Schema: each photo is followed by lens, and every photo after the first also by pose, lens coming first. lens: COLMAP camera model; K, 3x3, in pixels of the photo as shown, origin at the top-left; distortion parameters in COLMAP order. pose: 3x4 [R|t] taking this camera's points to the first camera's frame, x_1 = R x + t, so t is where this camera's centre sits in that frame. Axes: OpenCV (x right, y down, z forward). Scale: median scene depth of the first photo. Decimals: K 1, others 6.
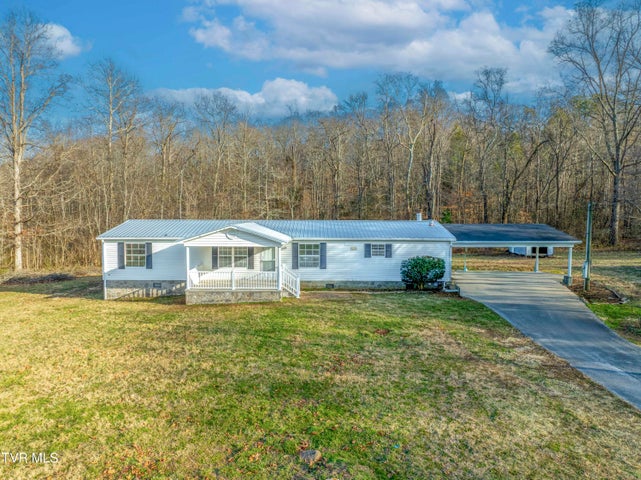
lens RADIAL K [[450.4, 0, 319.9], [0, 450.4, 240.2], [0, 0, 1]] dist [-0.021555, -0.006636]
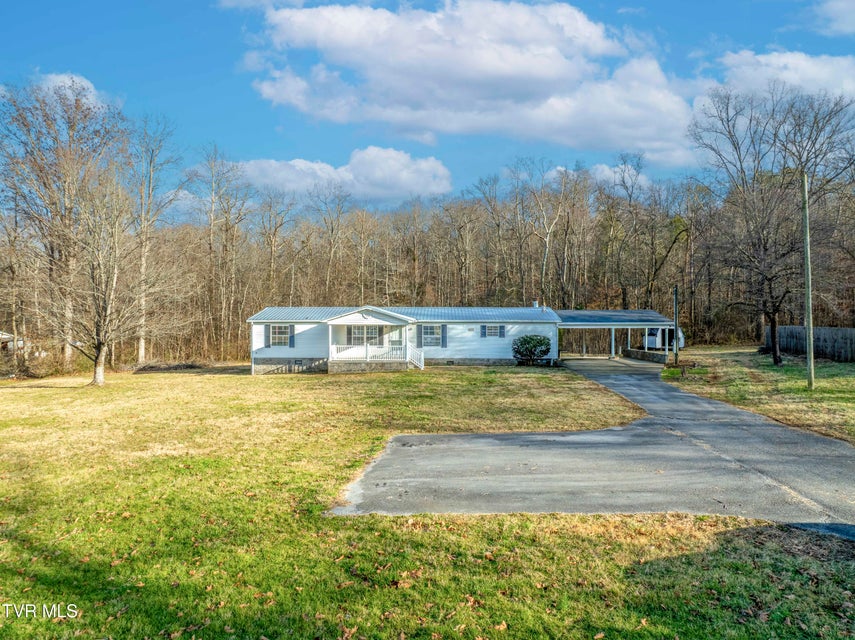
lens RADIAL K [[600.7, 0, 427.8], [0, 600.7, 320.1], [0, 0, 1]] dist [-0.021555, -0.006636]
pose [[0.999469, -0.002218, -0.032499, 0.015194], [0.000233, 0.998139, -0.060974, 0.087250], [0.032573, 0.060934, 0.997610, -0.515523]]
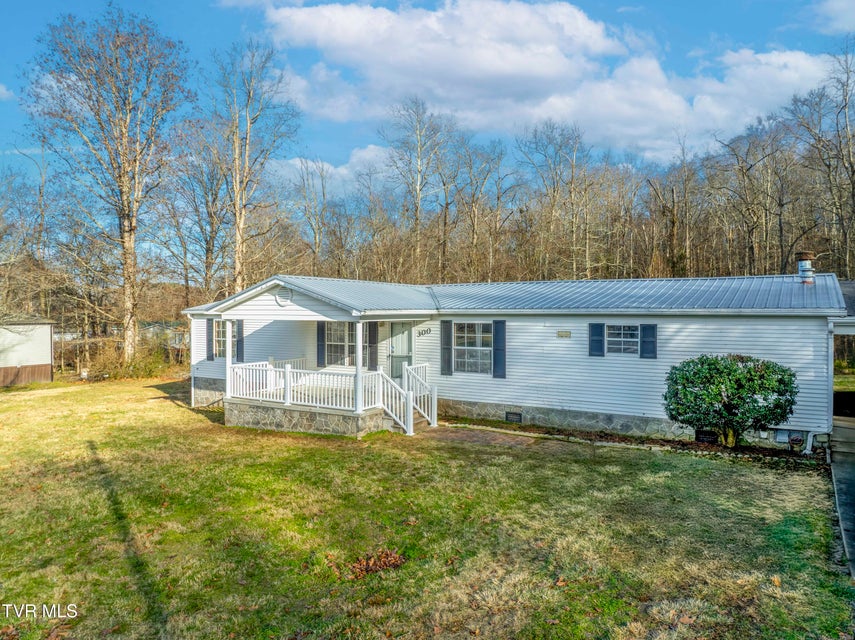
lens RADIAL K [[600.7, 0, 430.4], [0, 600.7, 317.2], [0, 0, 1]] dist [-0.021555, -0.006636]
pose [[0.848928, 0.002012, -0.528504, 0.269259], [-0.029589, 0.998605, -0.043726, 0.031337], [0.527679, 0.052758, 0.847804, 0.444738]]
